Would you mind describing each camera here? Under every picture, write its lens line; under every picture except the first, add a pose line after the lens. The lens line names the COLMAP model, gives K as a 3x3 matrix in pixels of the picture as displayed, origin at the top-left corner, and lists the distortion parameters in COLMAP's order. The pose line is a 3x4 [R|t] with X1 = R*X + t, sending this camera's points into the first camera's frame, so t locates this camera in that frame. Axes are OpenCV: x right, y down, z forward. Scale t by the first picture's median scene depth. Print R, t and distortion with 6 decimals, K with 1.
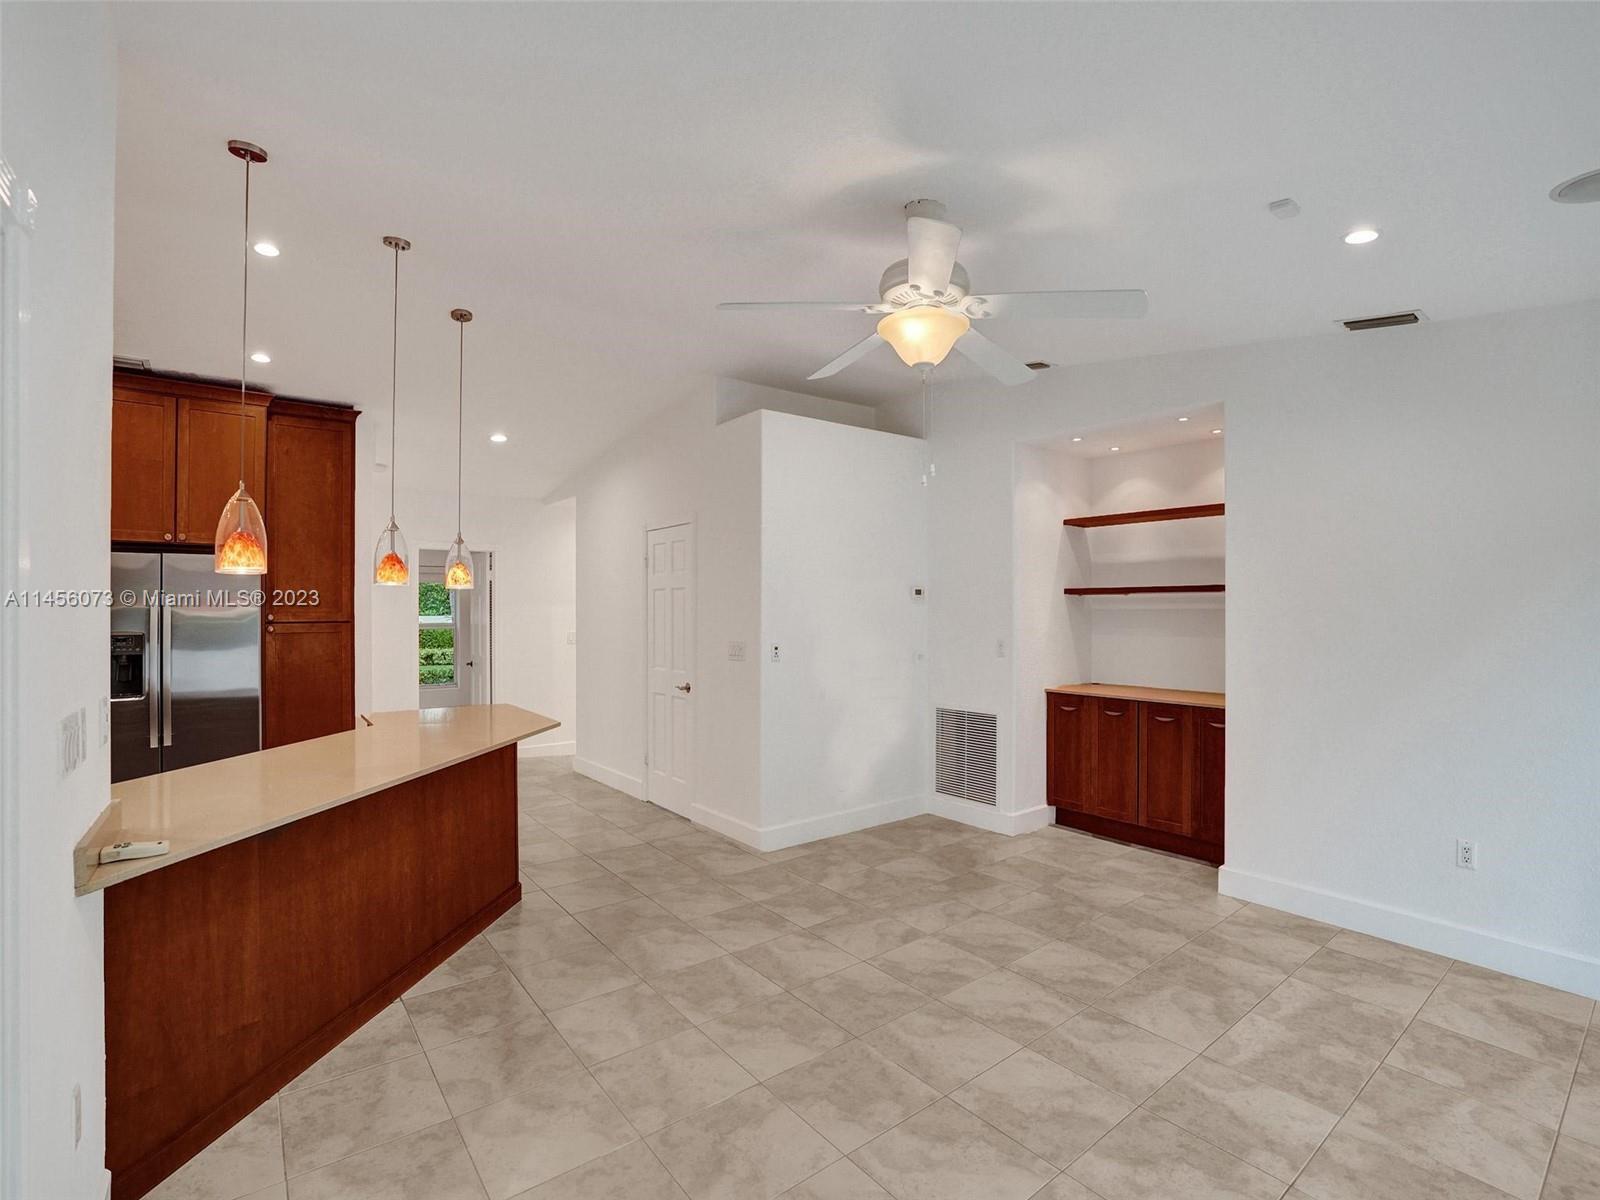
lens RADIAL K [[742.6, 0, 812.8], [0, 742.6, 601.1], [0, 0, 1]] dist [-0.069330, 0.023151]
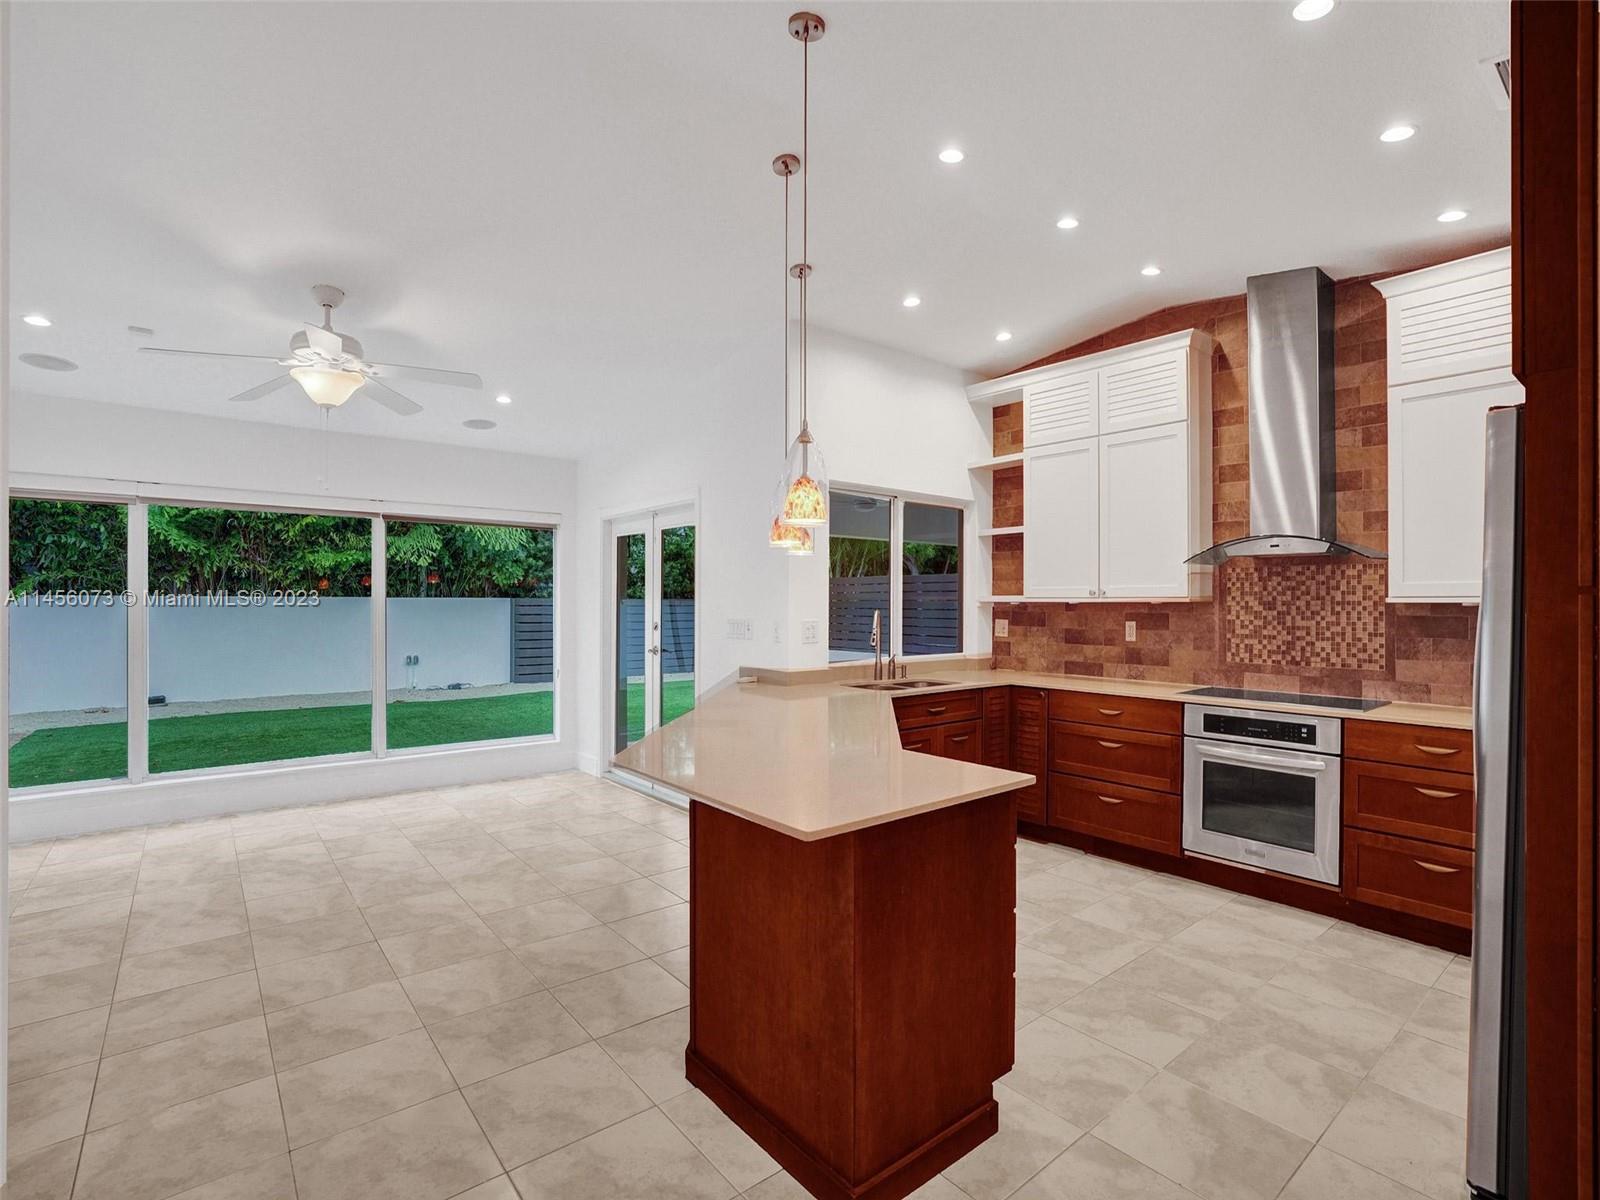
lens RADIAL K [[778.6, 0, 750.1], [0, 778.6, 601.5], [0, 0, 1]] dist [-0.001980, -0.000554]
pose [[-0.998258, -0.002760, 0.058931, -0.543328], [-0.003653, 0.999880, -0.015057, 0.059615], [-0.058883, -0.015246, -0.998148, 1.795640]]
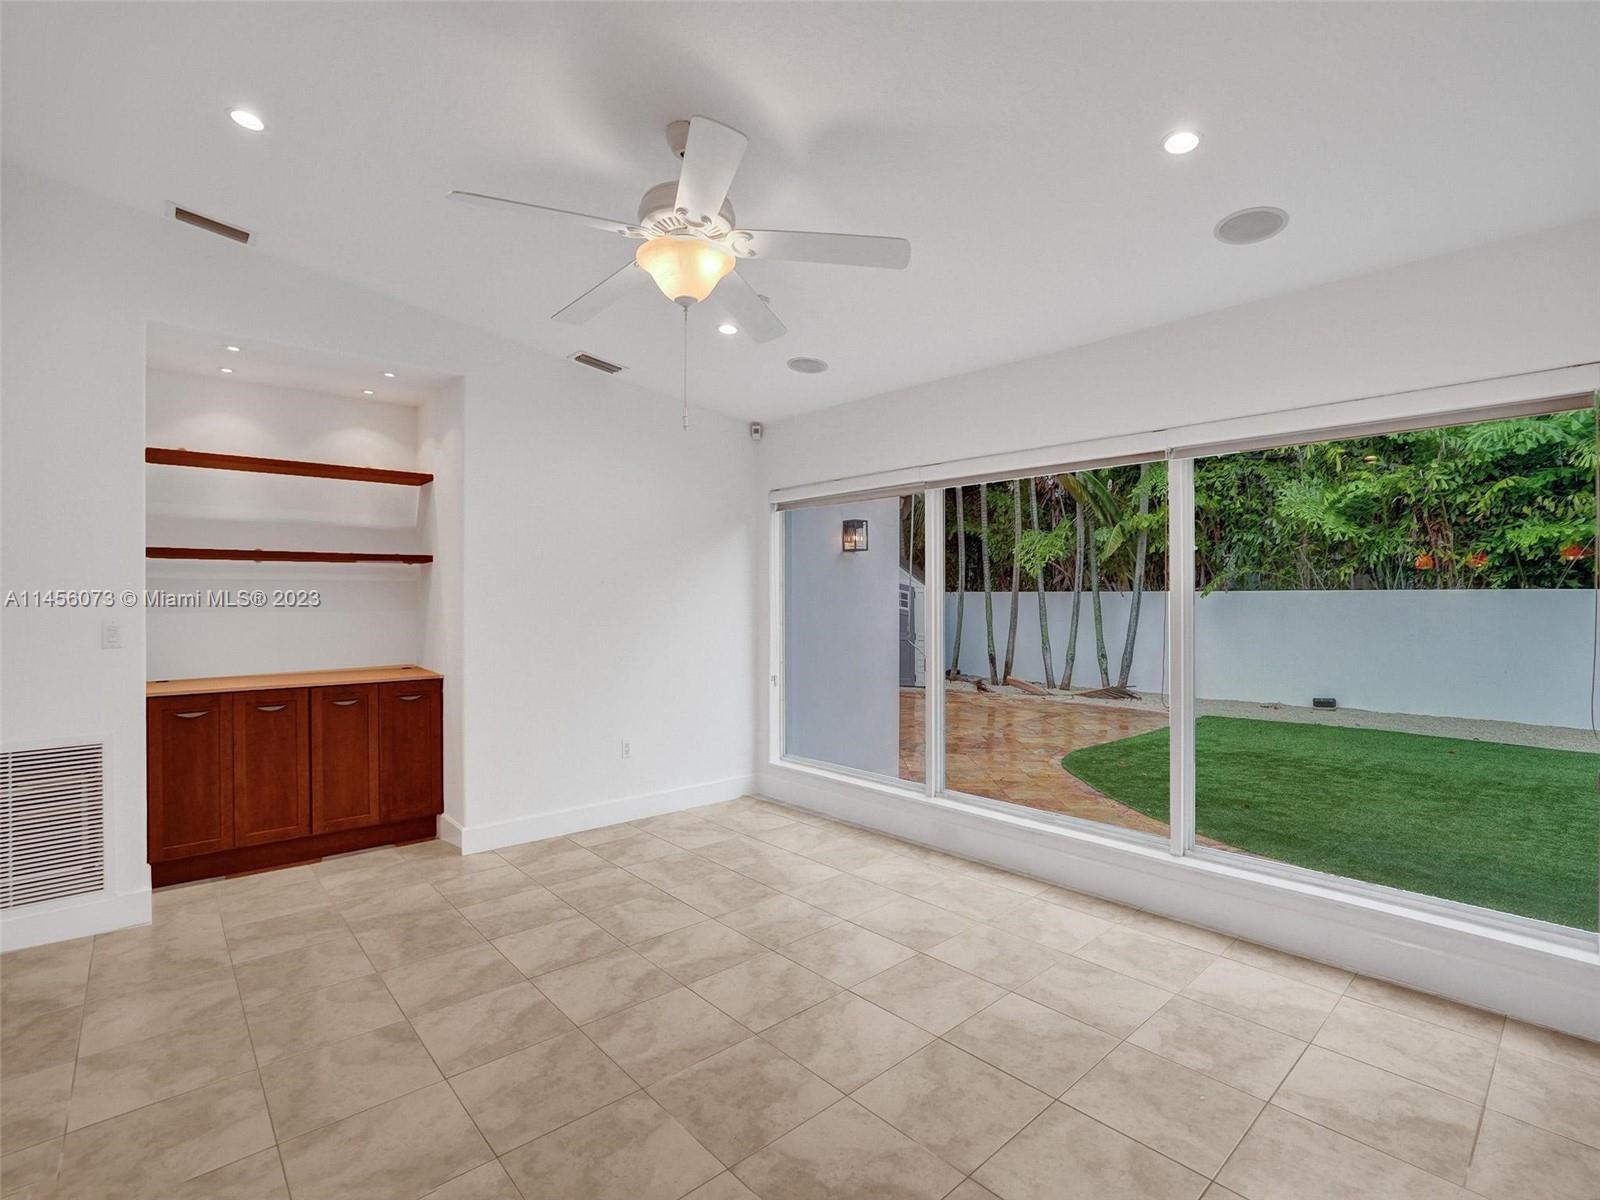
lens RADIAL K [[742.6, 0, 812.8], [0, 742.6, 601.1], [0, 0, 1]] dist [-0.069330, 0.023151]
pose [[-0.057824, -0.006400, 0.998306, -0.577215], [-0.008575, 0.999946, 0.005914, 0.037983], [-0.998290, -0.008219, -0.057876, 0.661229]]
